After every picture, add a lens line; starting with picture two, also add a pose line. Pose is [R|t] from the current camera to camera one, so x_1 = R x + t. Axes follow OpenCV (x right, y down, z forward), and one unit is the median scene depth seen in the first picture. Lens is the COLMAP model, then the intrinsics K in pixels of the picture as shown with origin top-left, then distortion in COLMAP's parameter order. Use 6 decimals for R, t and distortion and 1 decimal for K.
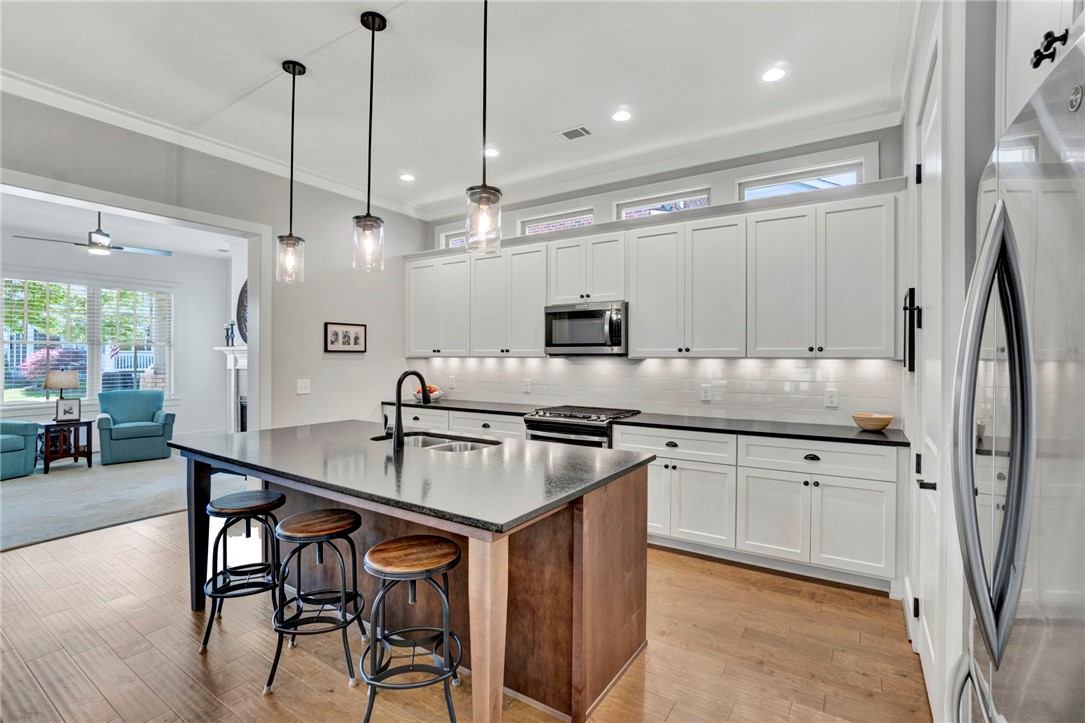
lens RADIAL K [[492.3, 0, 541.2], [0, 492.3, 363.3], [0, 0, 1]] dist [-0.011759, 0.008308]
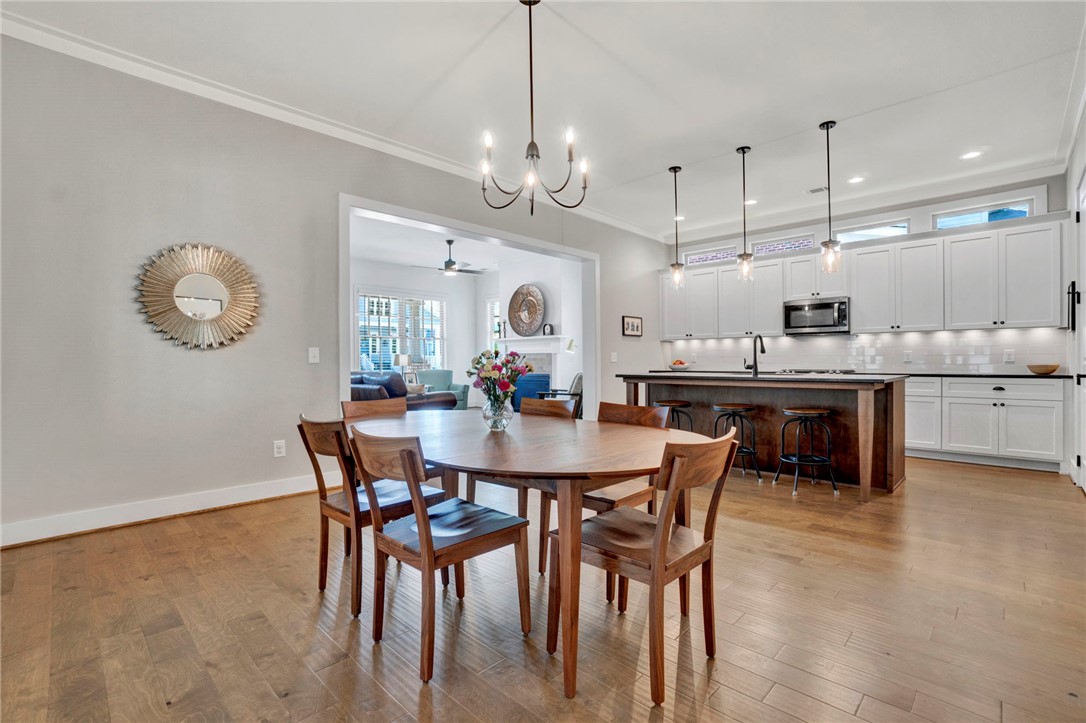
lens RADIAL K [[492.7, 0, 543.3], [0, 492.7, 370.2], [0, 0, 1]] dist [-0.011759, 0.008308]
pose [[0.985571, -0.002227, -0.169246, -0.502928], [0.002454, 0.999996, 0.001130, 0.098021], [0.169243, -0.001529, 0.985573, -0.649947]]
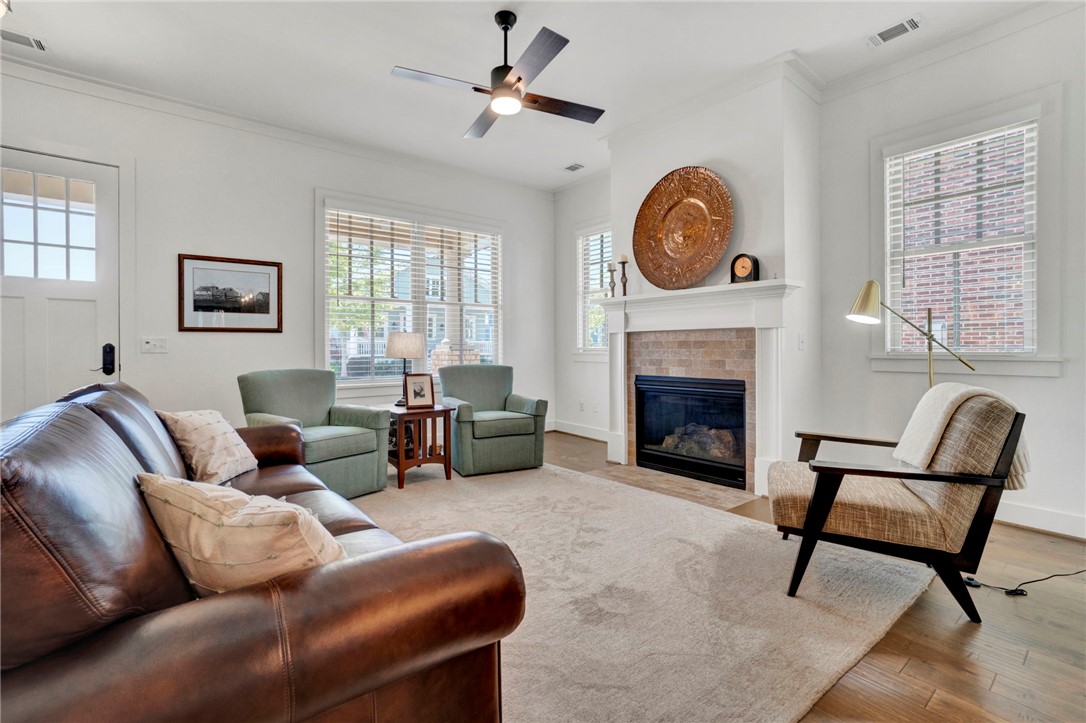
lens RADIAL K [[492.7, 0, 542.3], [0, 492.7, 356.6], [0, 0, 1]] dist [-0.011759, 0.008308]
pose [[0.956086, -0.000272, -0.293088, -0.974031], [0.000339, 1.000000, 0.000178, 0.076614], [0.293087, -0.000270, 0.956086, 0.649573]]
